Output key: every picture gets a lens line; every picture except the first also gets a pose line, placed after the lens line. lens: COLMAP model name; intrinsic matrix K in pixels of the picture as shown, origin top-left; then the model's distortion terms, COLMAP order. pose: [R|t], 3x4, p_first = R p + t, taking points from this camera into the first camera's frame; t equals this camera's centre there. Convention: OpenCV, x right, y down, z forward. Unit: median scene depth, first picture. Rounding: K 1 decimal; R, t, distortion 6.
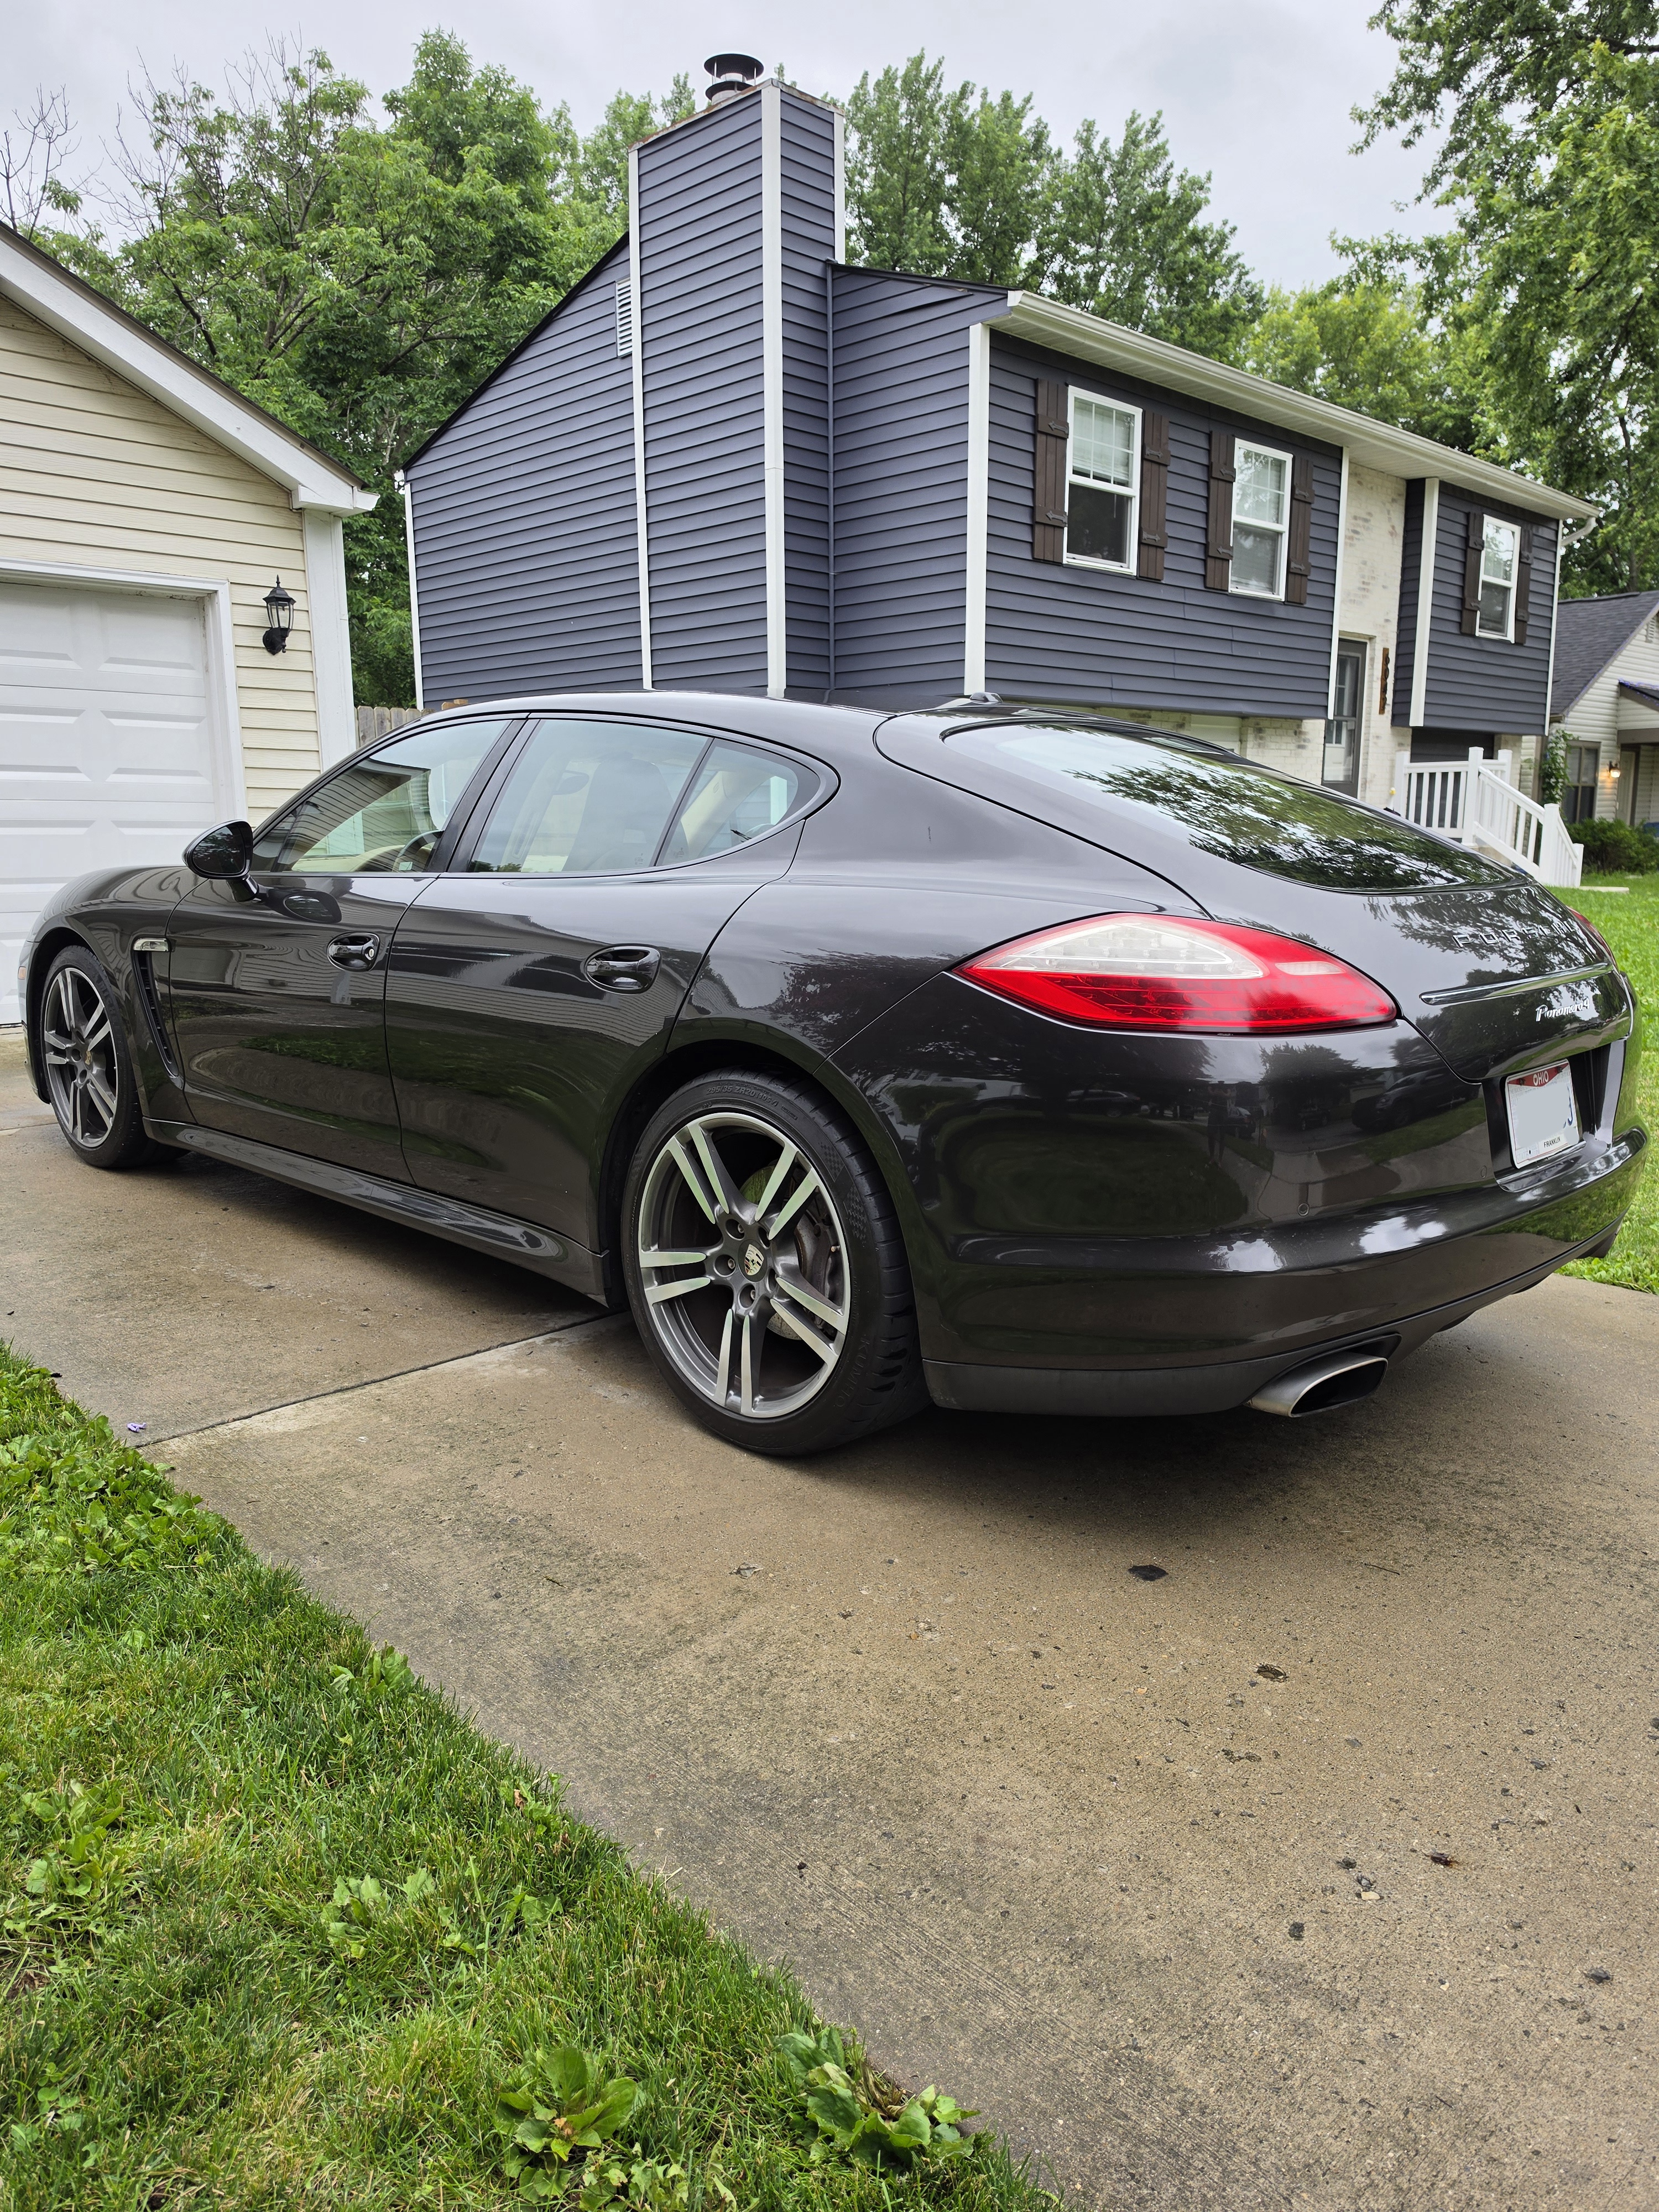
lens RADIAL K [[1557.5, 0, 829.5], [0, 1557.5, 1106.0], [0, 0, 1]] dist [0.020373, -0.003355]
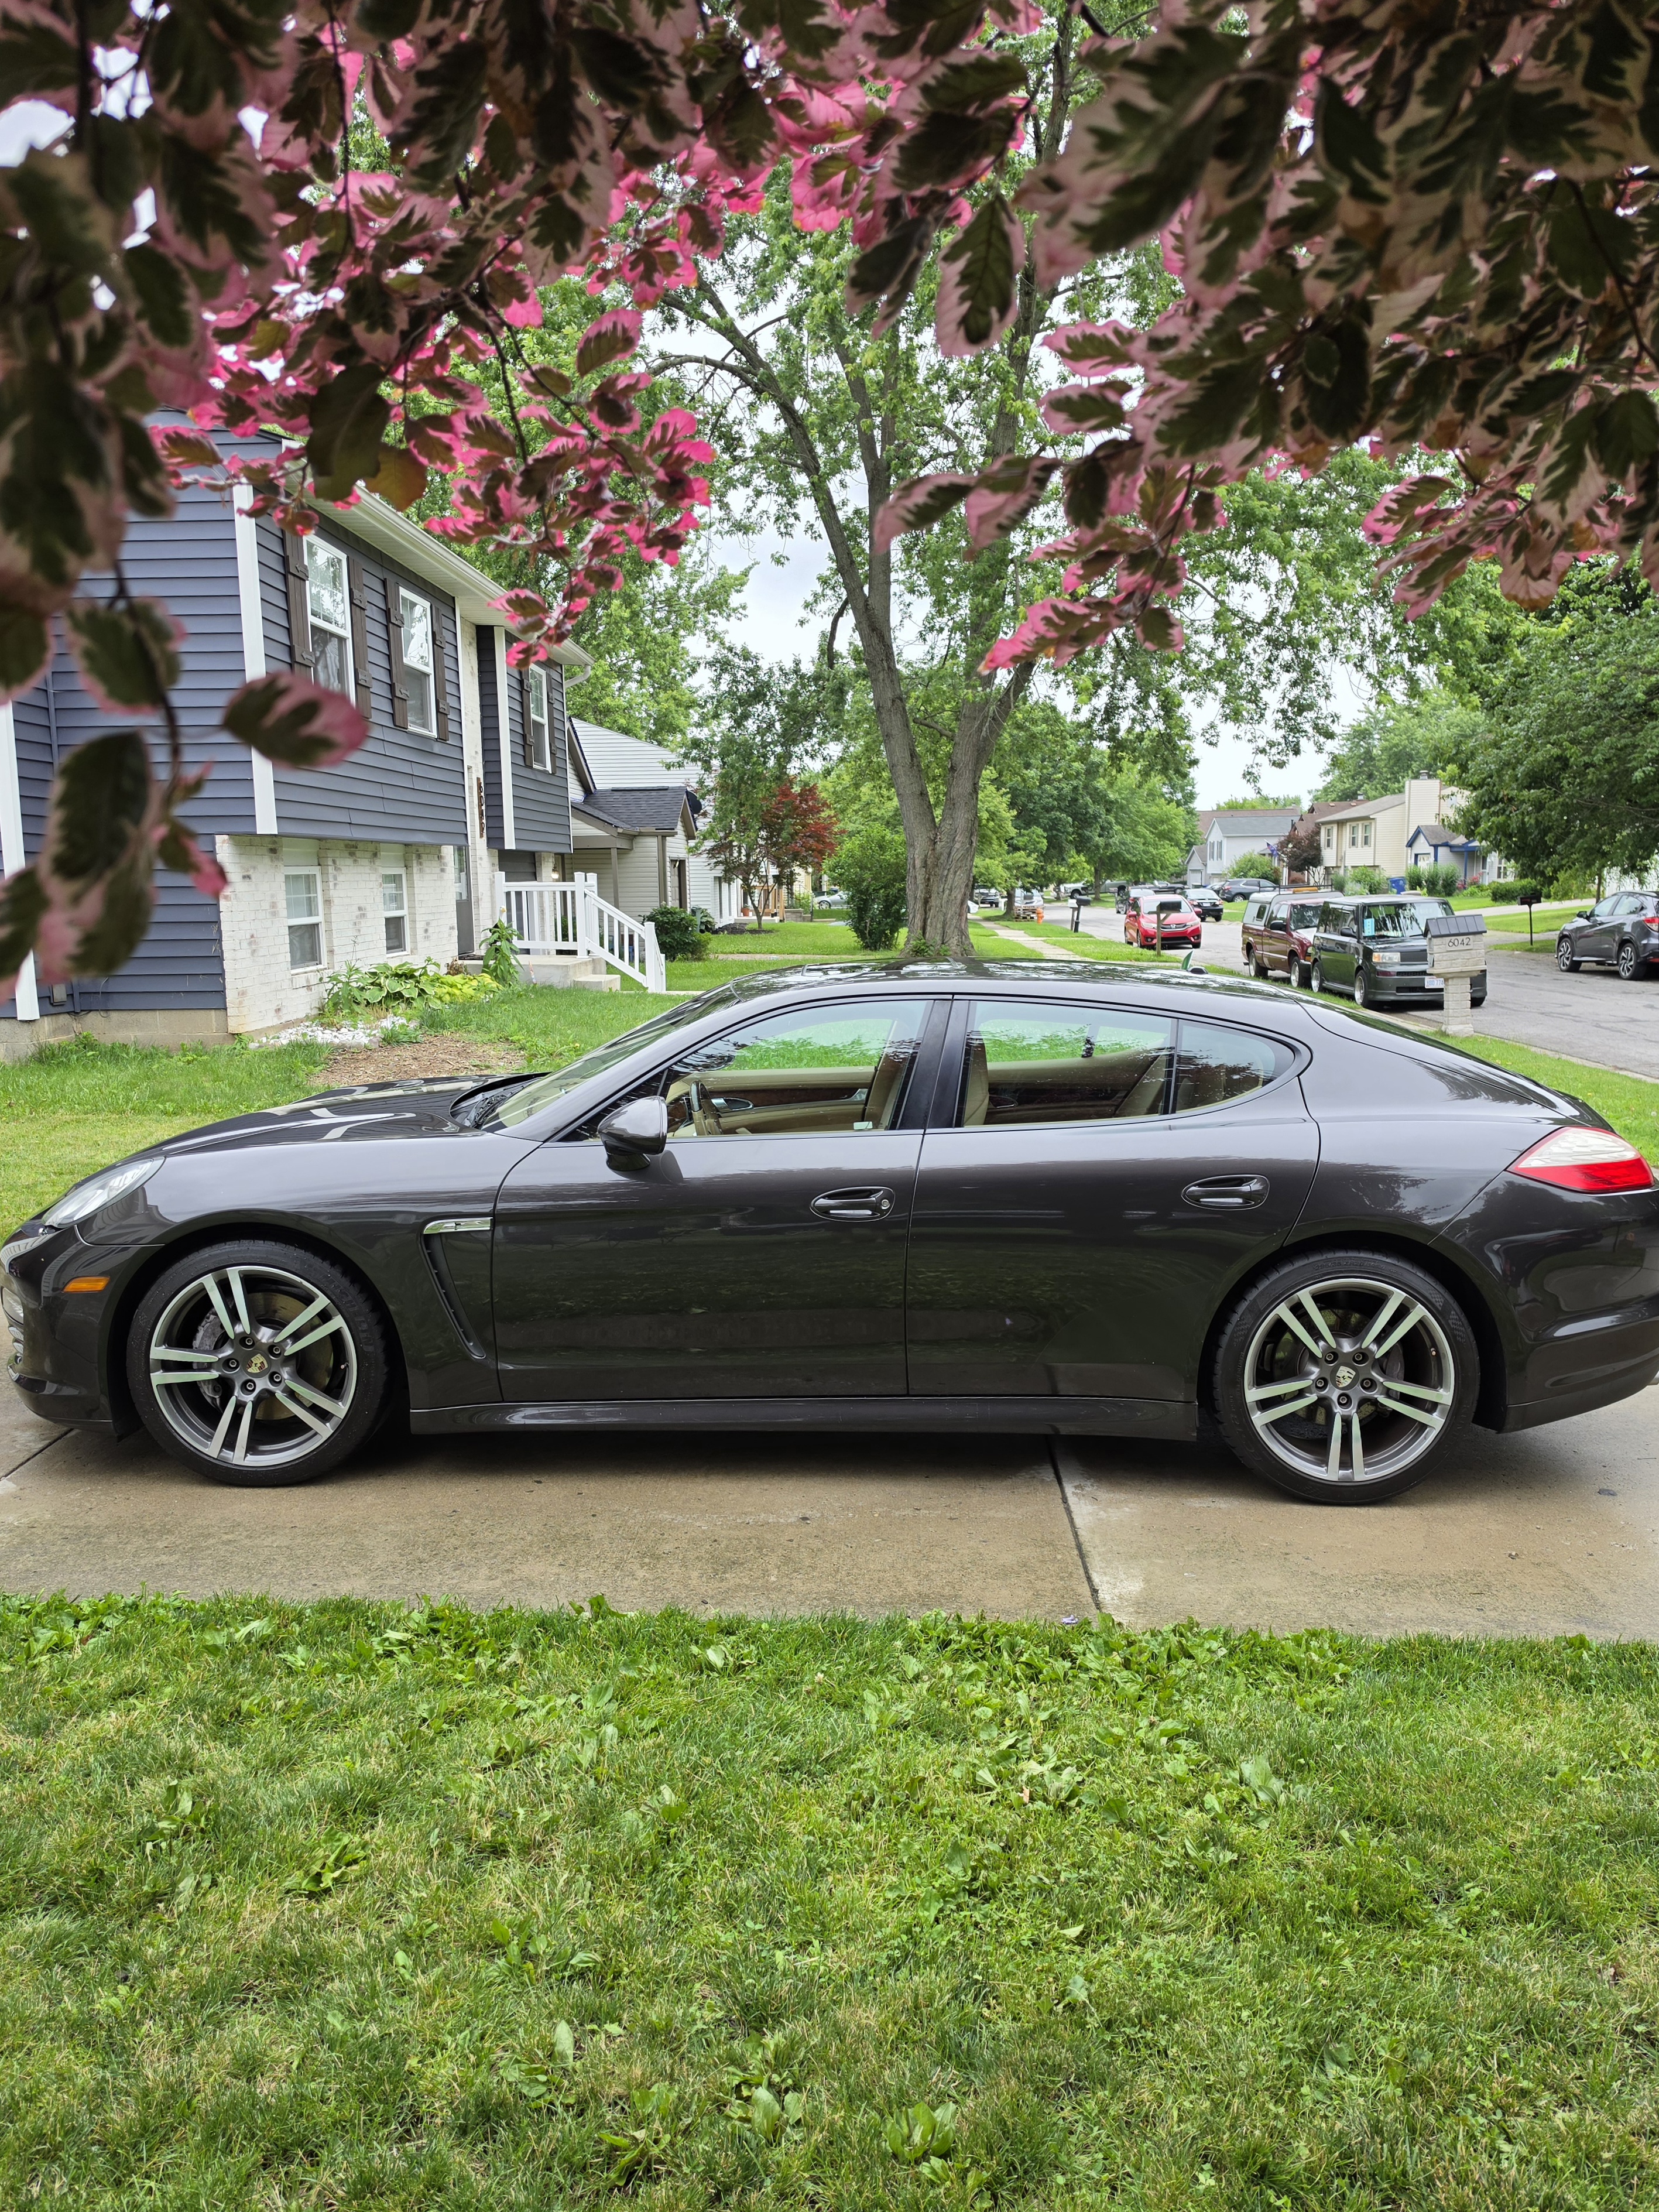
lens RADIAL K [[1656.4, 0, 829.5], [0, 1656.4, 1106.0], [0, 0, 1]] dist [0.025981, -0.001276]
pose [[0.728080, -0.100160, 0.678135, -1.354089], [0.134034, 0.990974, 0.002461, -0.211326], [-0.672260, 0.089101, 0.734933, 0.126364]]
